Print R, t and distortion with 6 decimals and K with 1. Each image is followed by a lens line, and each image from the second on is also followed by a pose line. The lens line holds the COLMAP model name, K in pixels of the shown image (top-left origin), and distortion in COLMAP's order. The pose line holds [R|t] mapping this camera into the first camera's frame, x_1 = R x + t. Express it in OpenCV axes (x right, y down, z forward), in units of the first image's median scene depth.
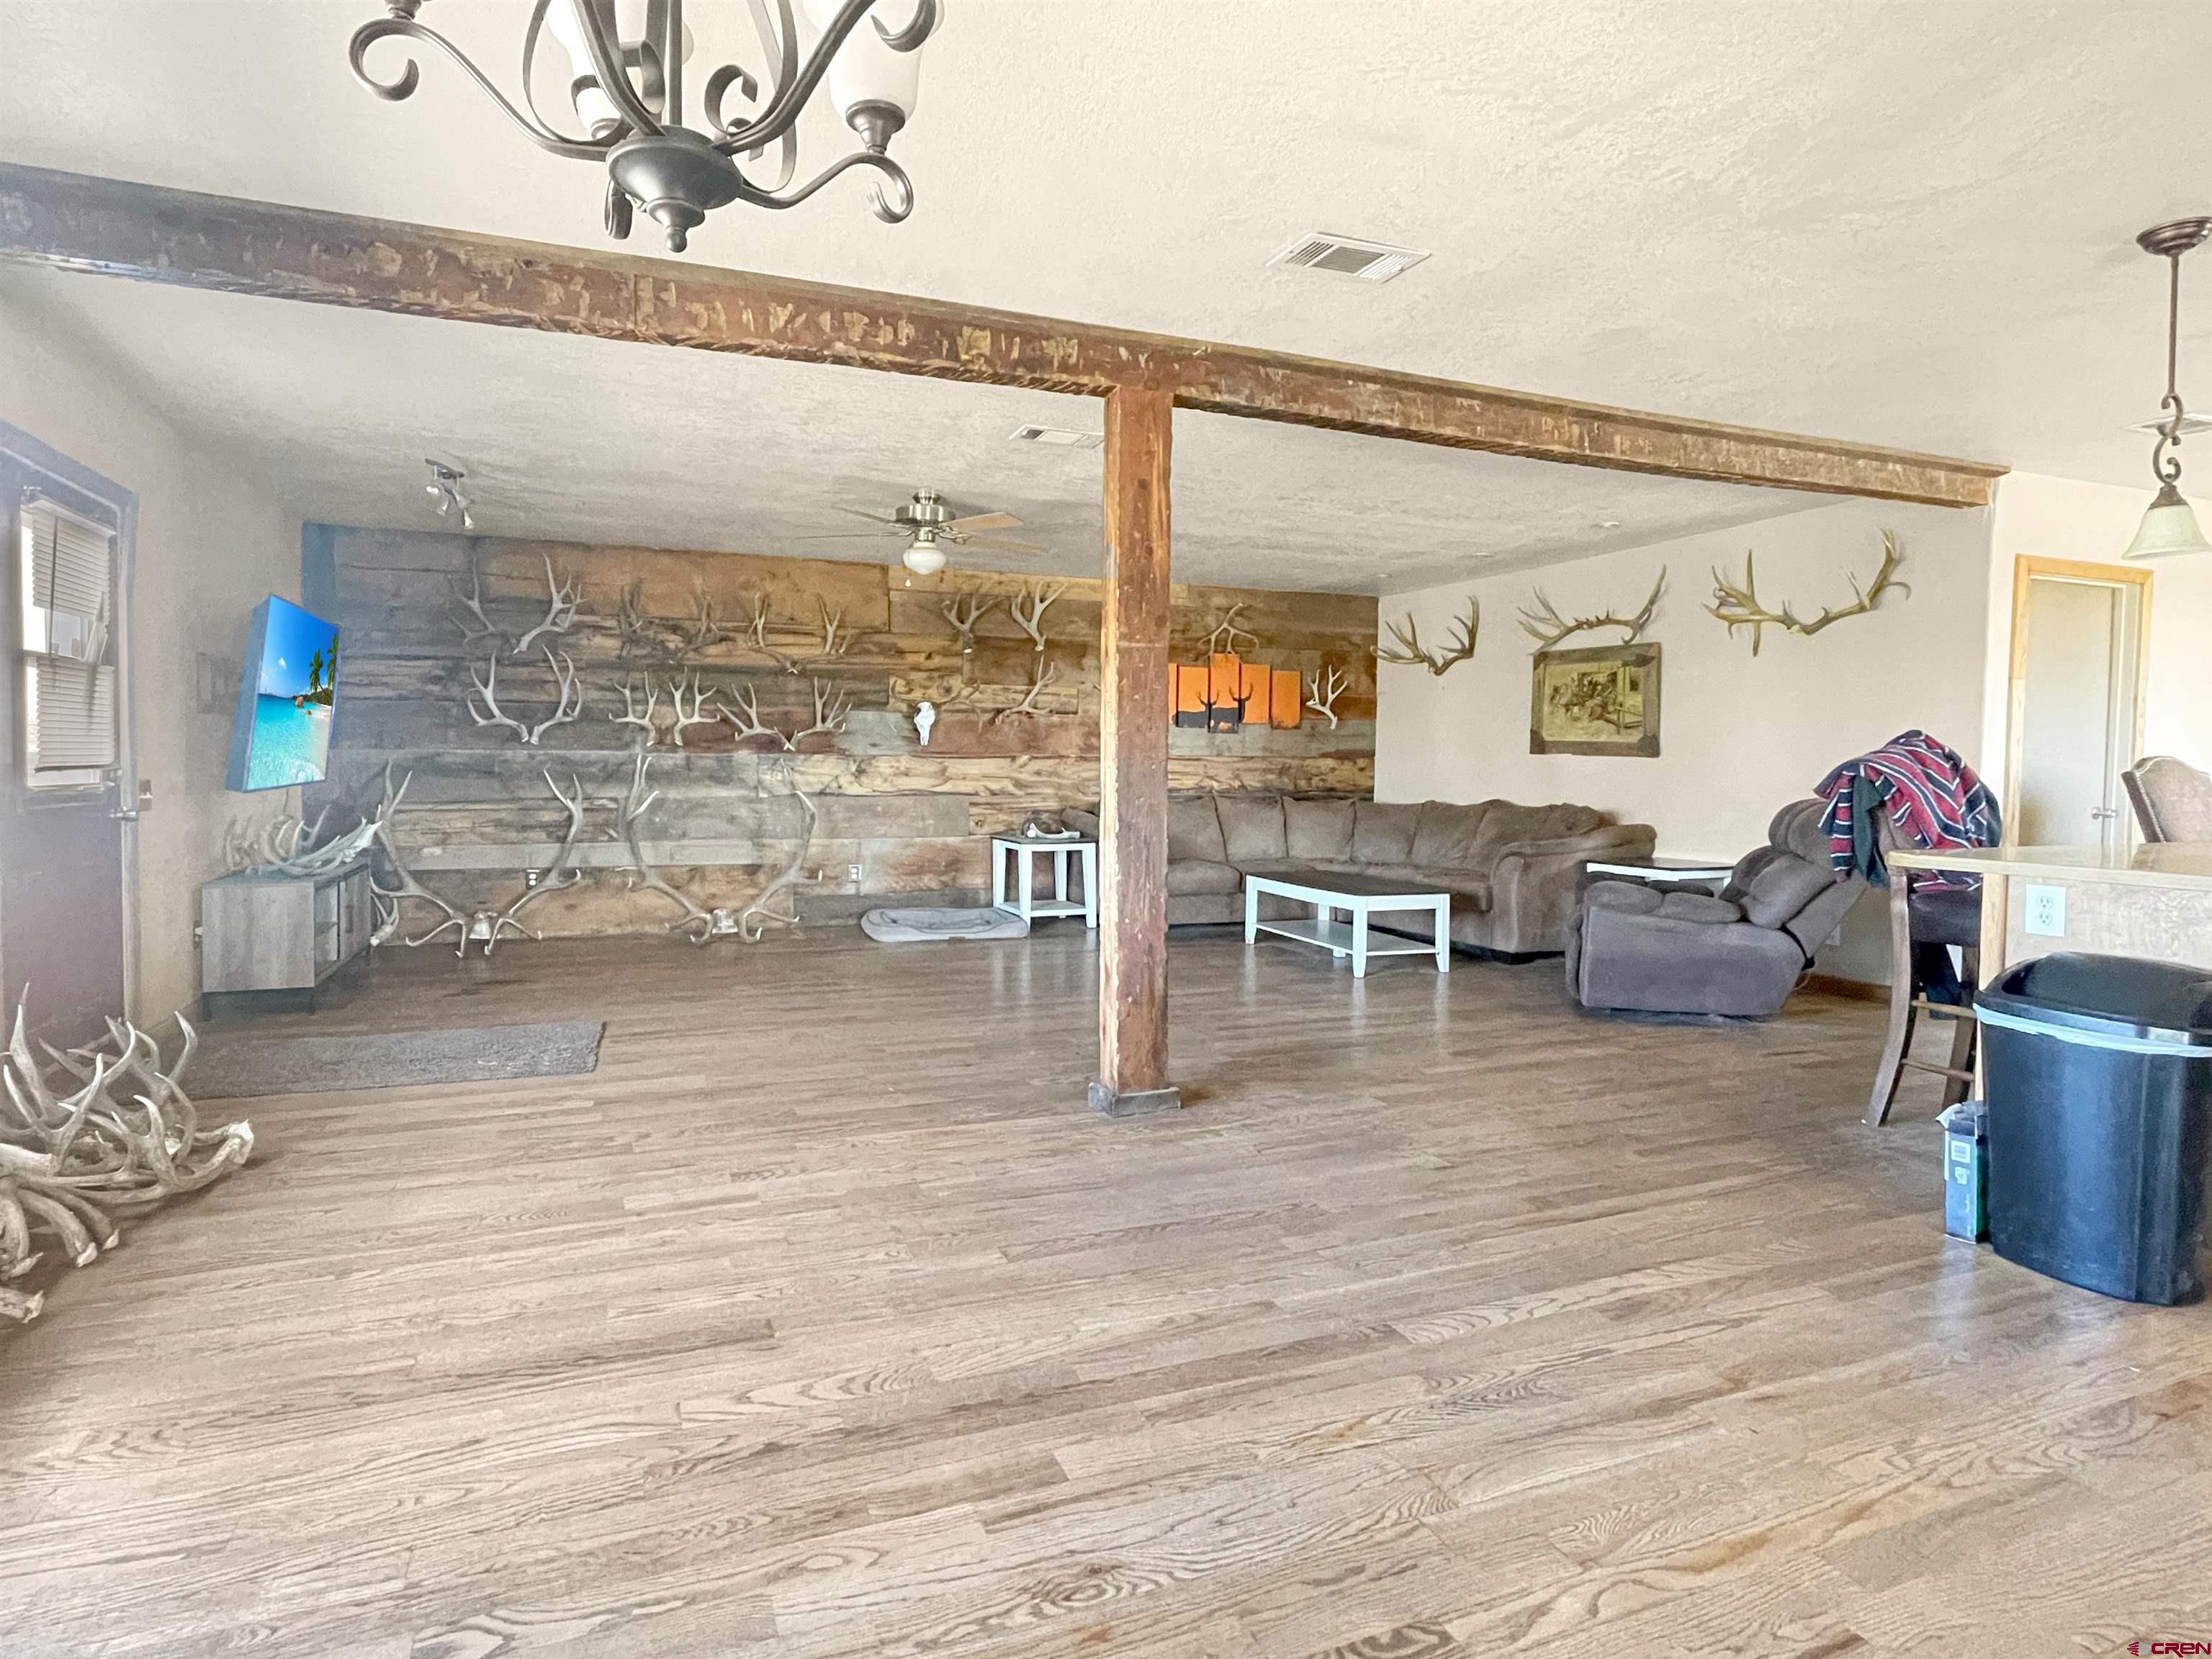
lens RADIAL K [[1142.3, 0, 1106.0], [0, 1142.3, 829.5], [0, 0, 1]] dist [-0.000632, -0.000808]
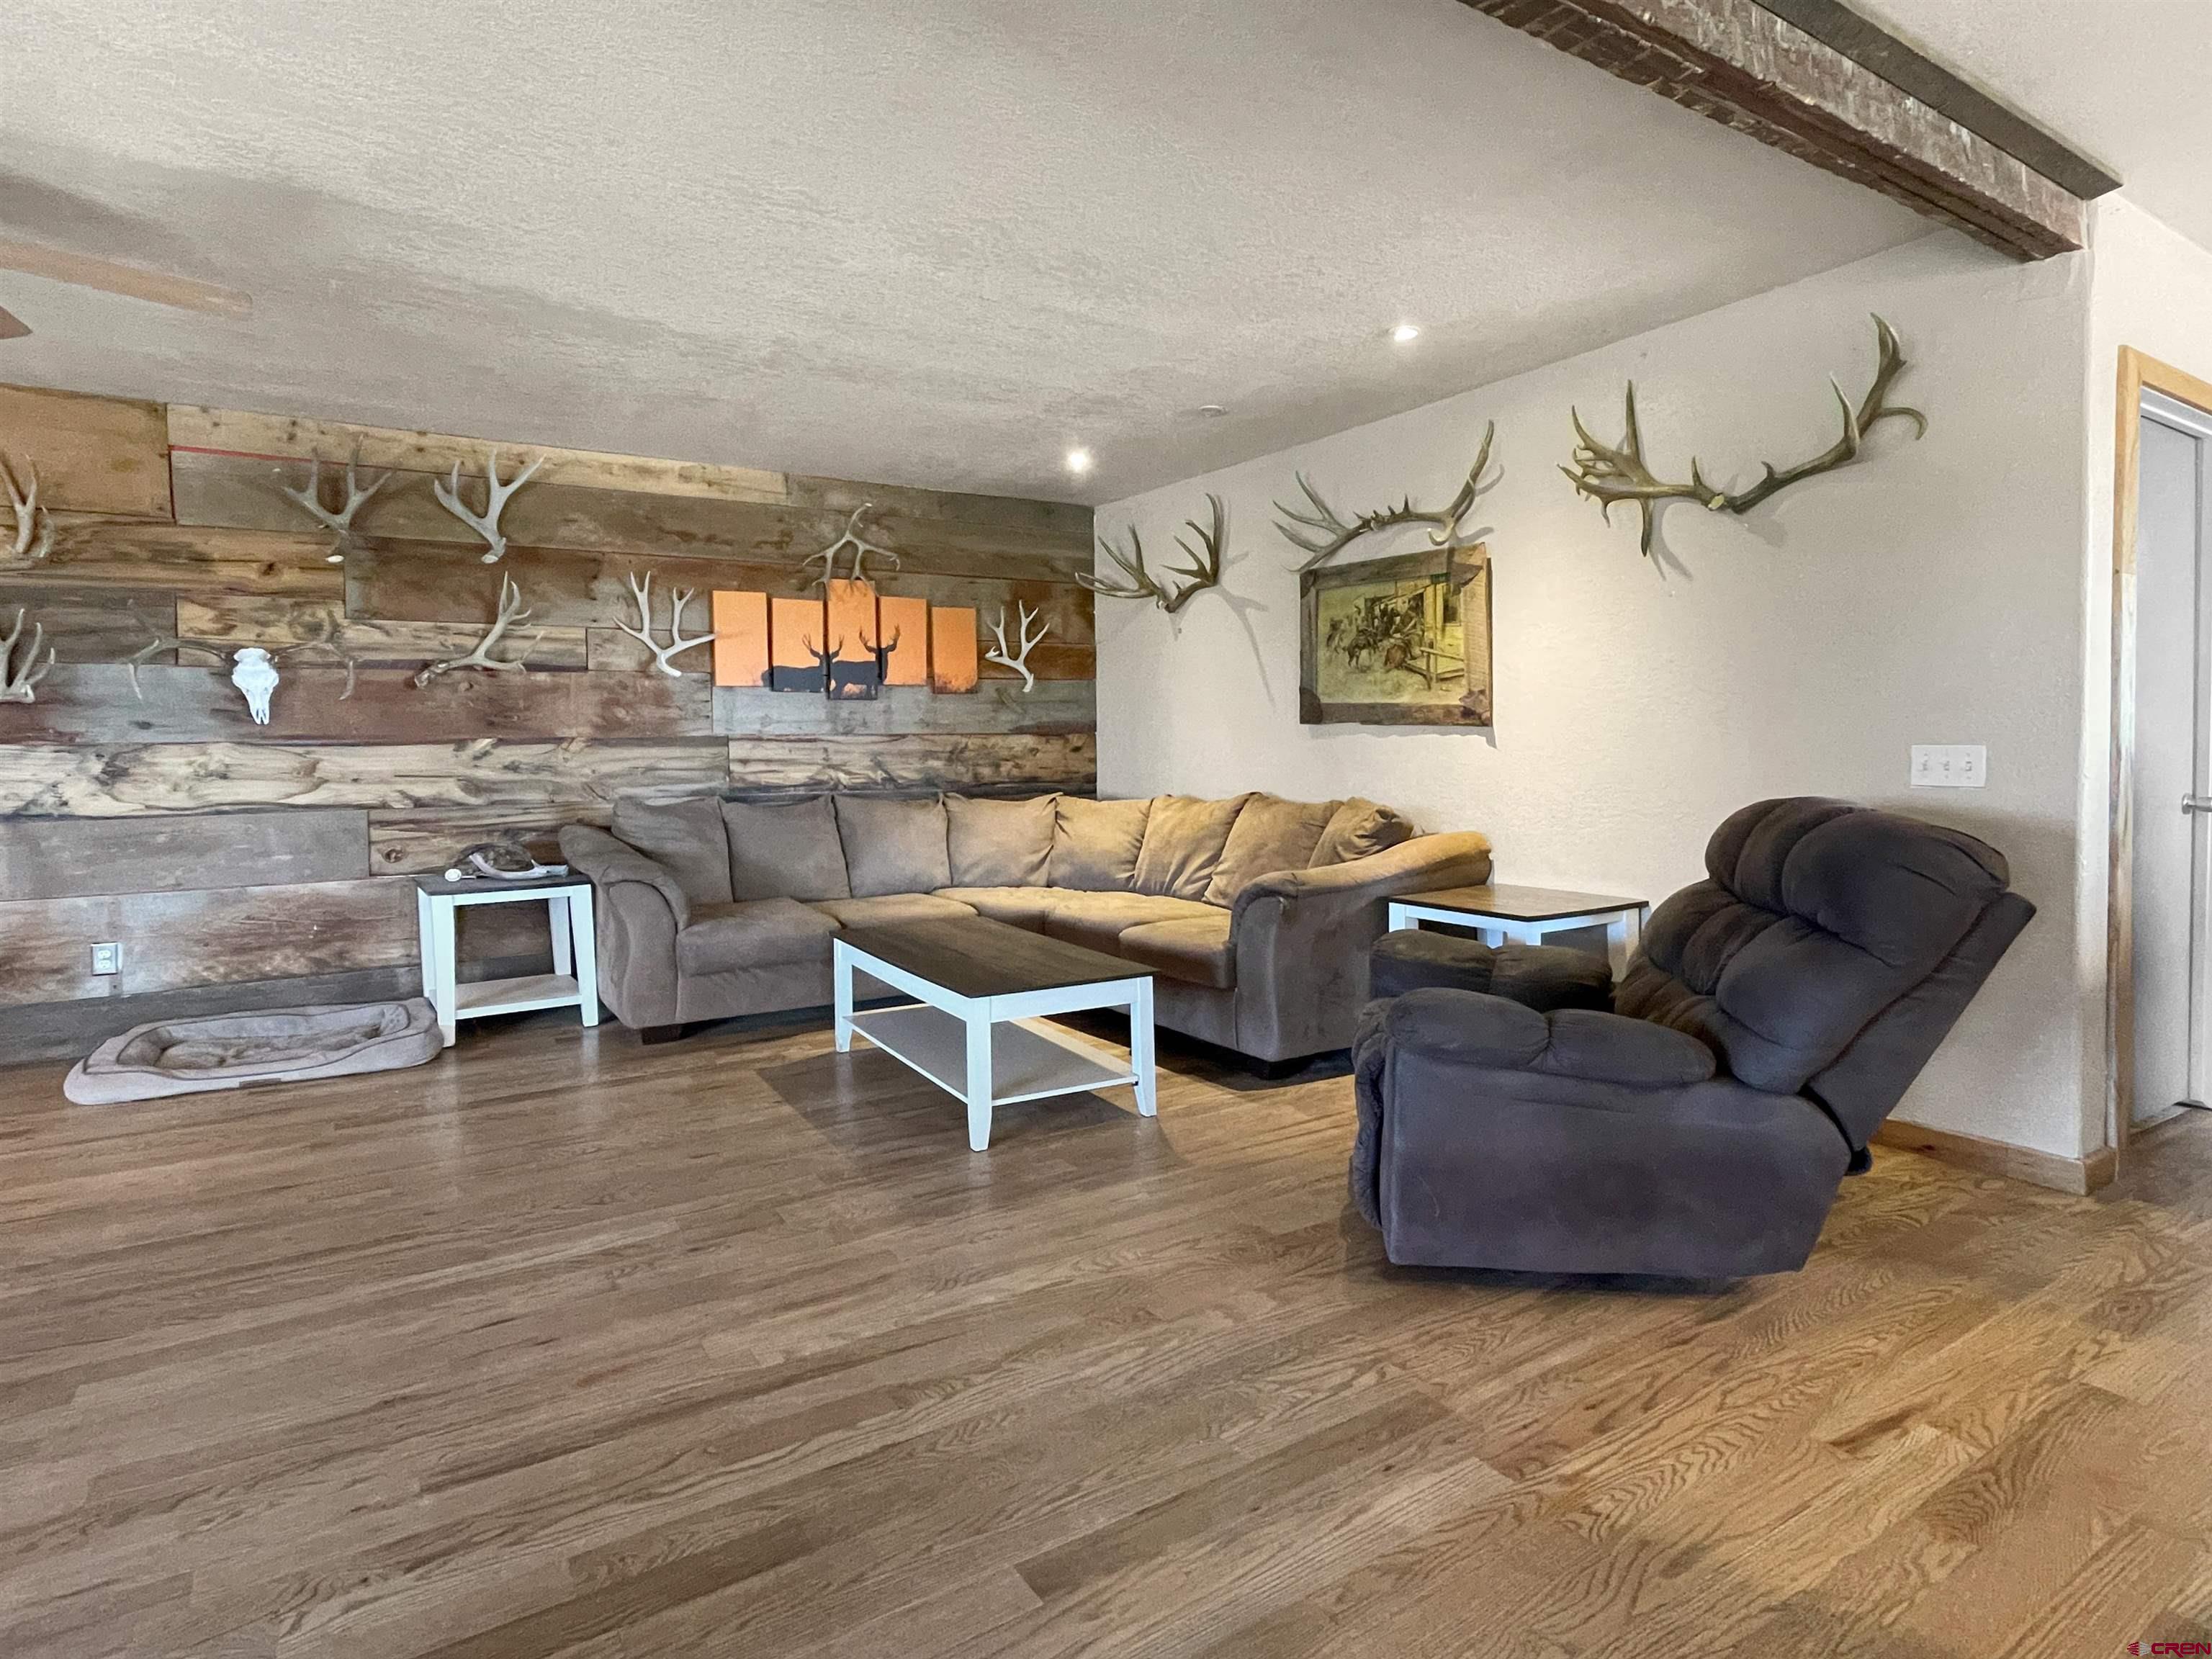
lens RADIAL K [[1059.8, 0, 1061.8], [0, 1059.8, 770.1], [0, 0, 1]] dist [0.000697, 0.000150]
pose [[0.994629, -0.020148, 0.101521, 0.177324], [0.023204, 0.999310, -0.029017, -0.025434], [-0.100866, 0.031217, 0.994410, 0.418501]]
